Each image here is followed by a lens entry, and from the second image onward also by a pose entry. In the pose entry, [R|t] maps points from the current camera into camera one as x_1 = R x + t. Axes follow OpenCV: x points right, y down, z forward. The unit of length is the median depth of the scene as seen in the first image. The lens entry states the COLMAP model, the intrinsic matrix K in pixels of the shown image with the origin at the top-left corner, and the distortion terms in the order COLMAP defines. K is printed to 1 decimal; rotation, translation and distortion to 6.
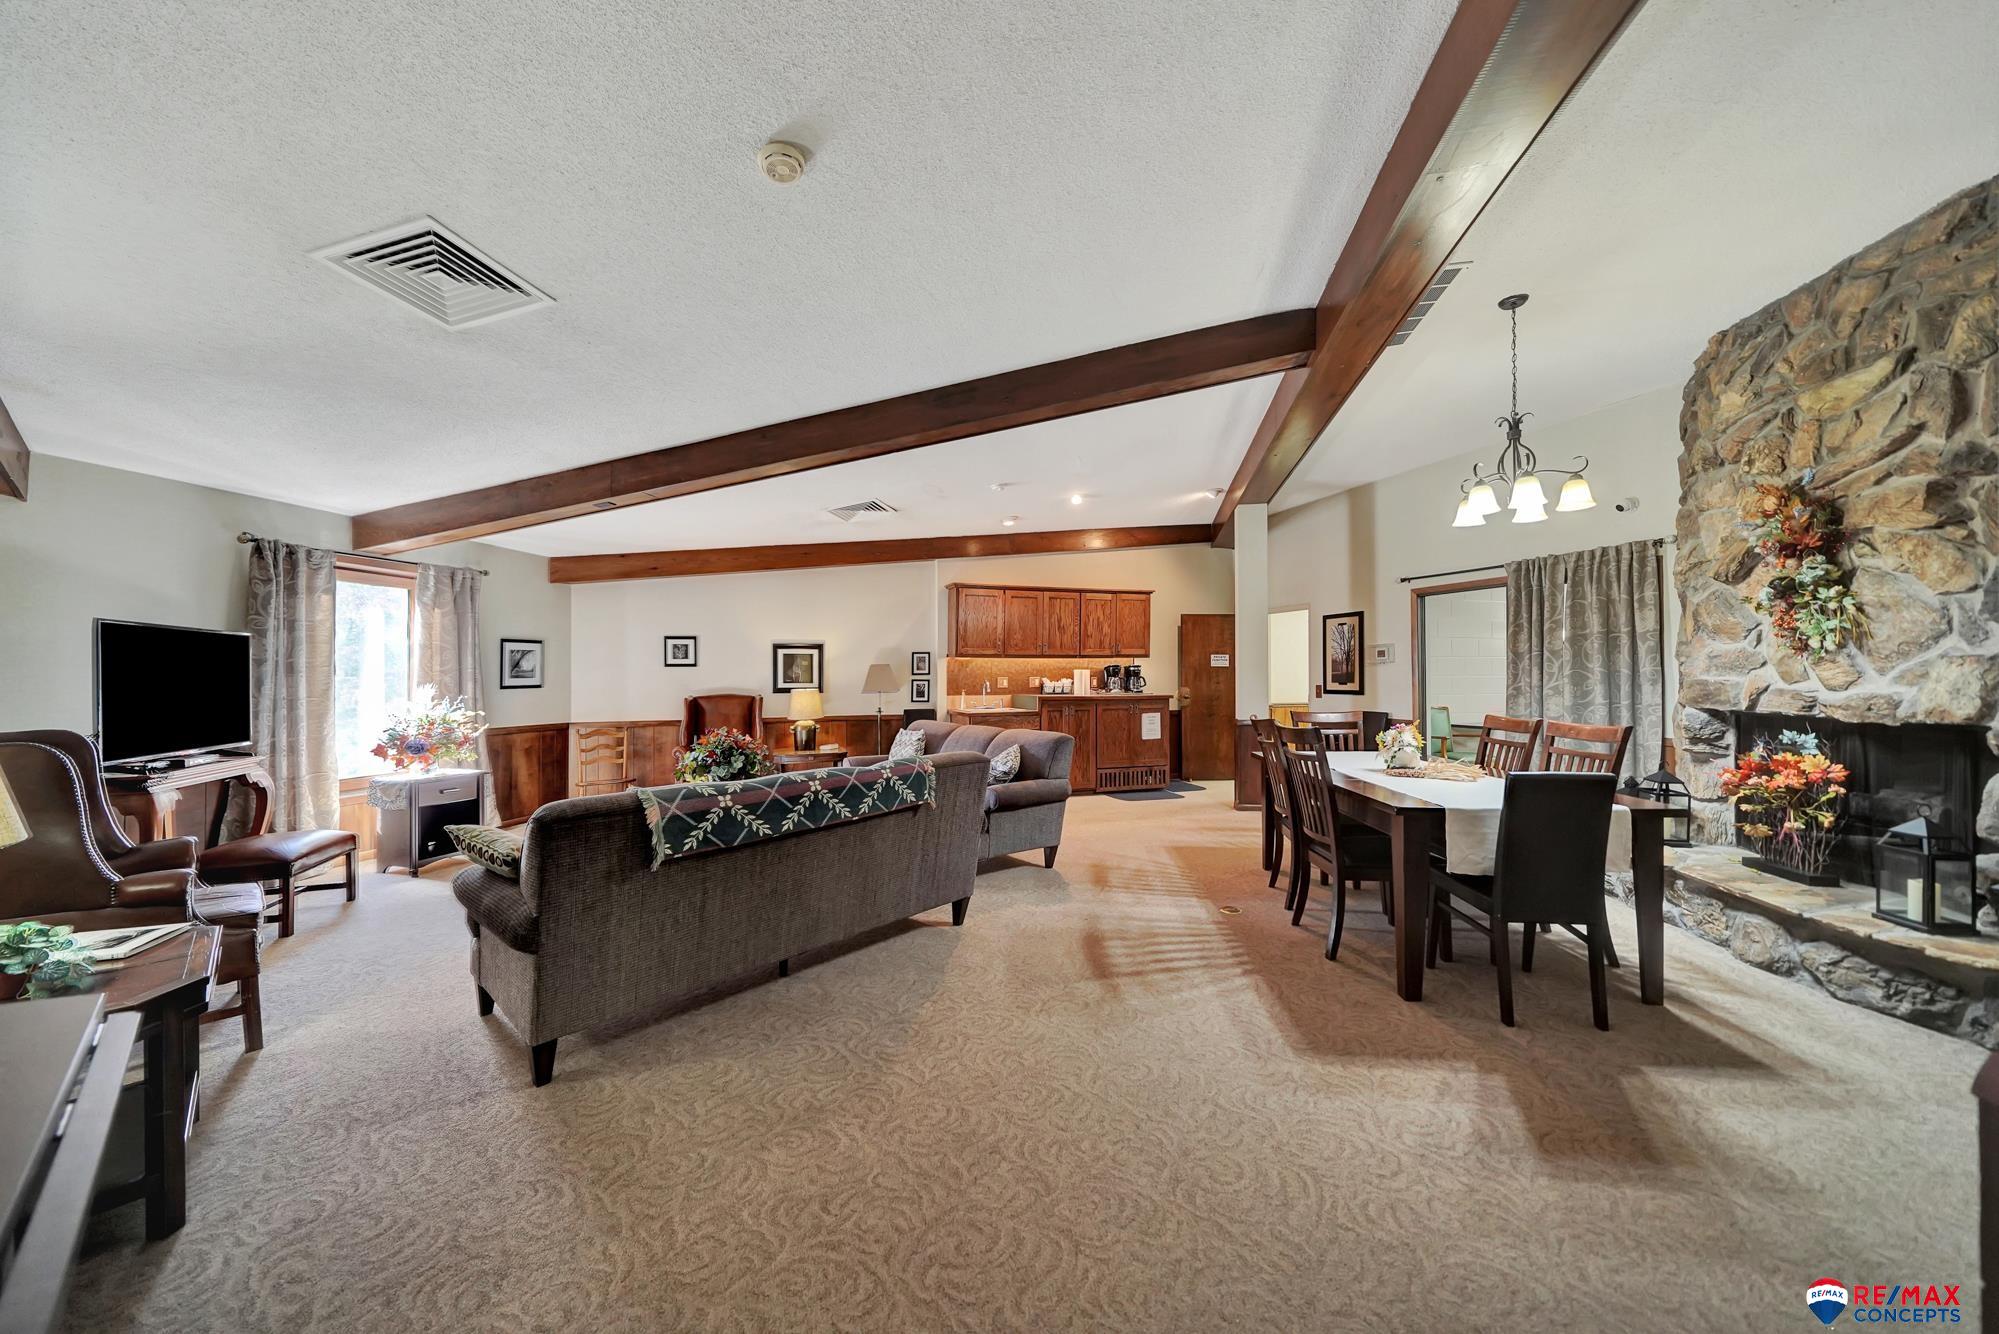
lens RADIAL K [[699.5, 0, 999.5], [0, 699.5, 667.0], [0, 0, 1]] dist [-0.000701, -0.000096]
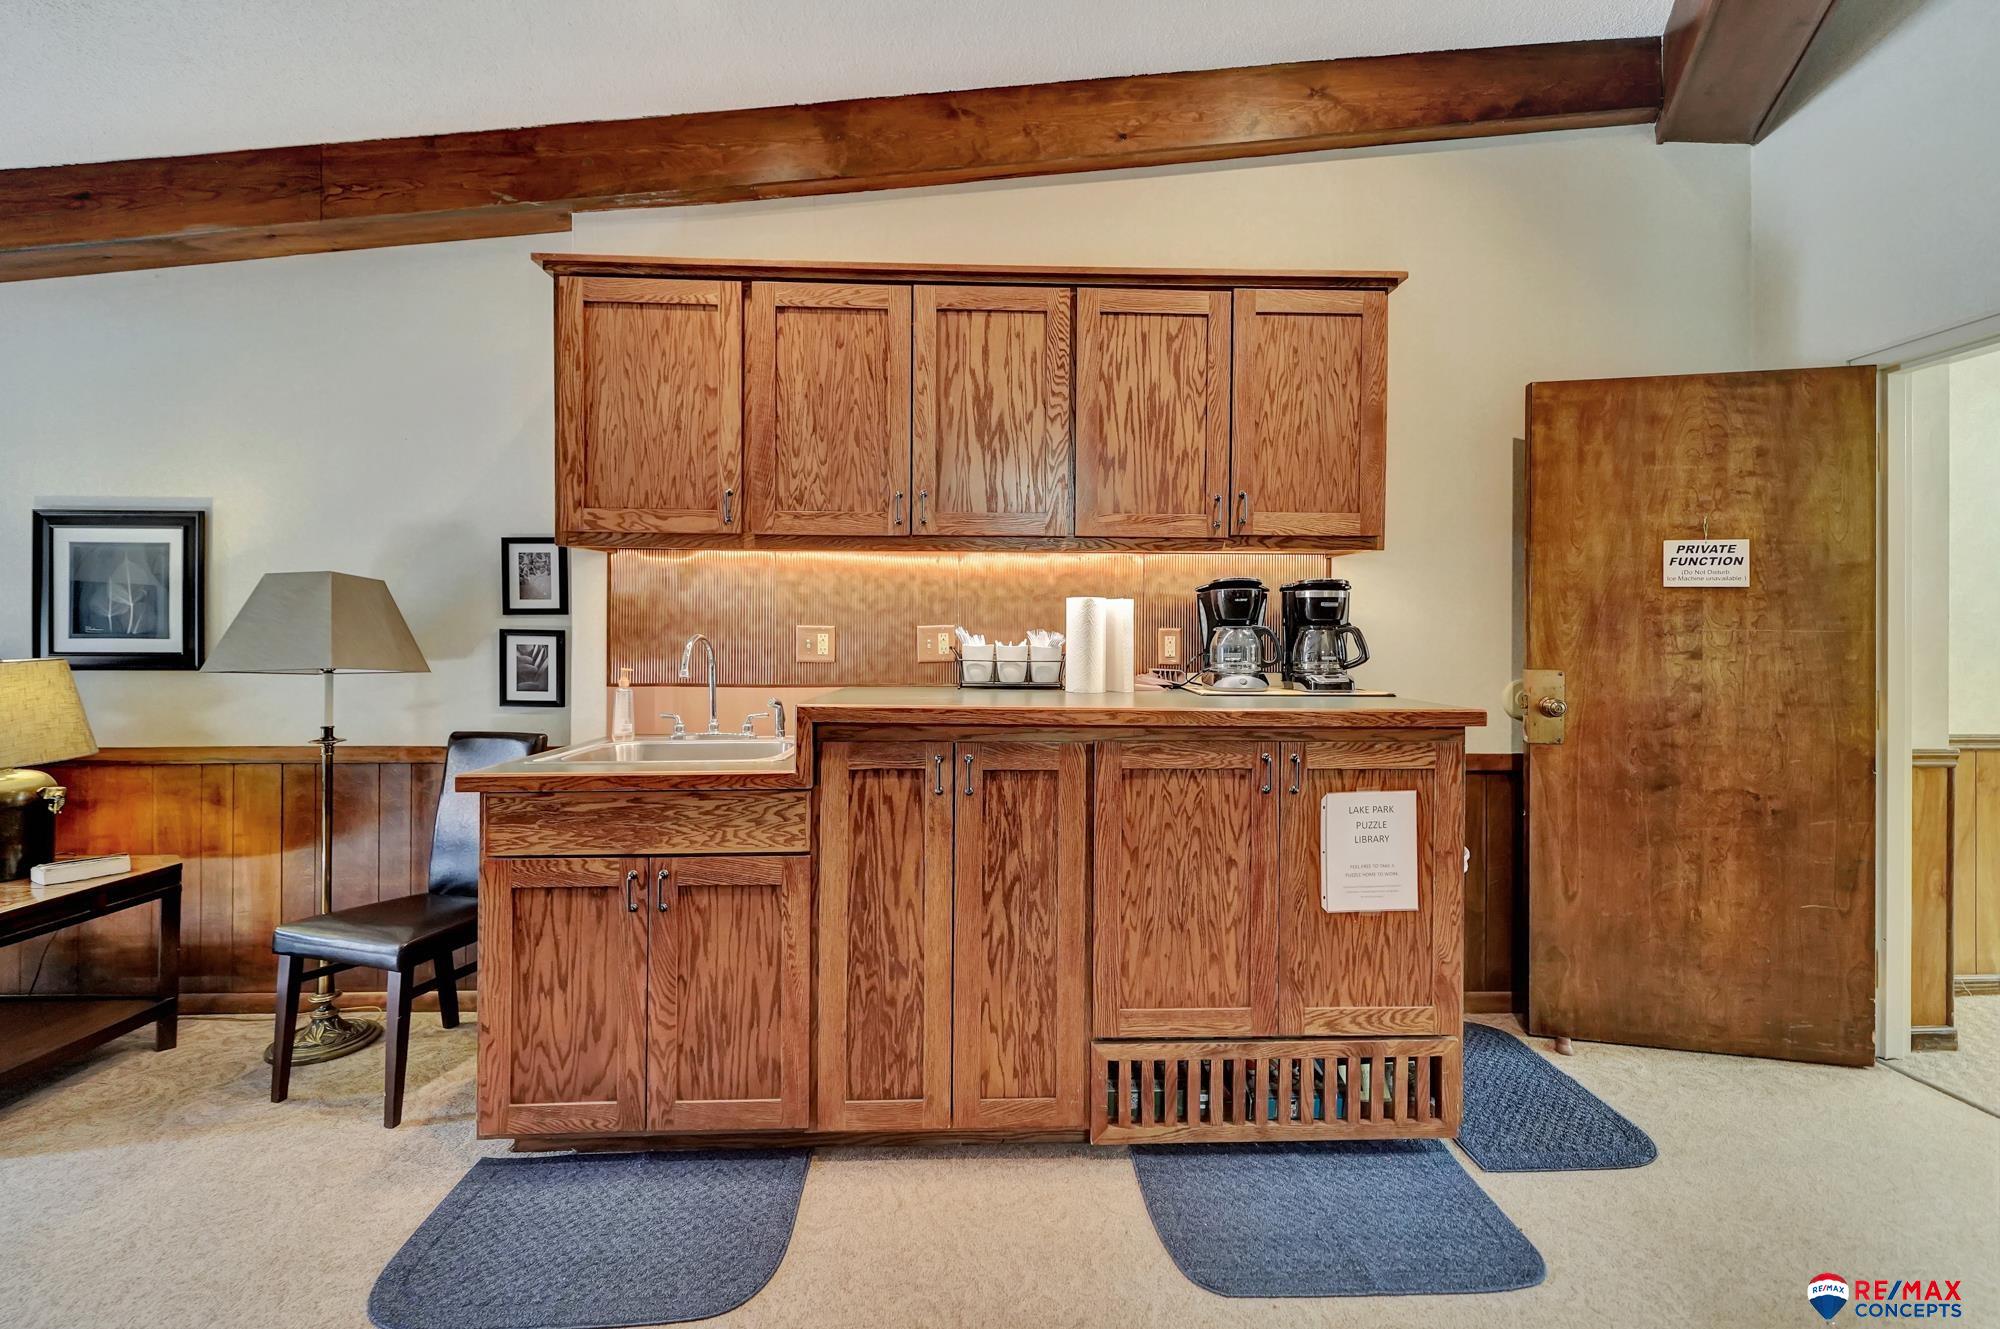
lens RADIAL K [[838.9, 0, 1001.5], [0, 838.9, 634.0], [0, 0, 1]] dist [-0.001454, -0.000117]
pose [[0.957352, 0.006129, -0.288860, 0.183575], [-0.003696, 0.999953, 0.008965, 0.015709], [0.288902, -0.007515, 0.957329, 0.725595]]
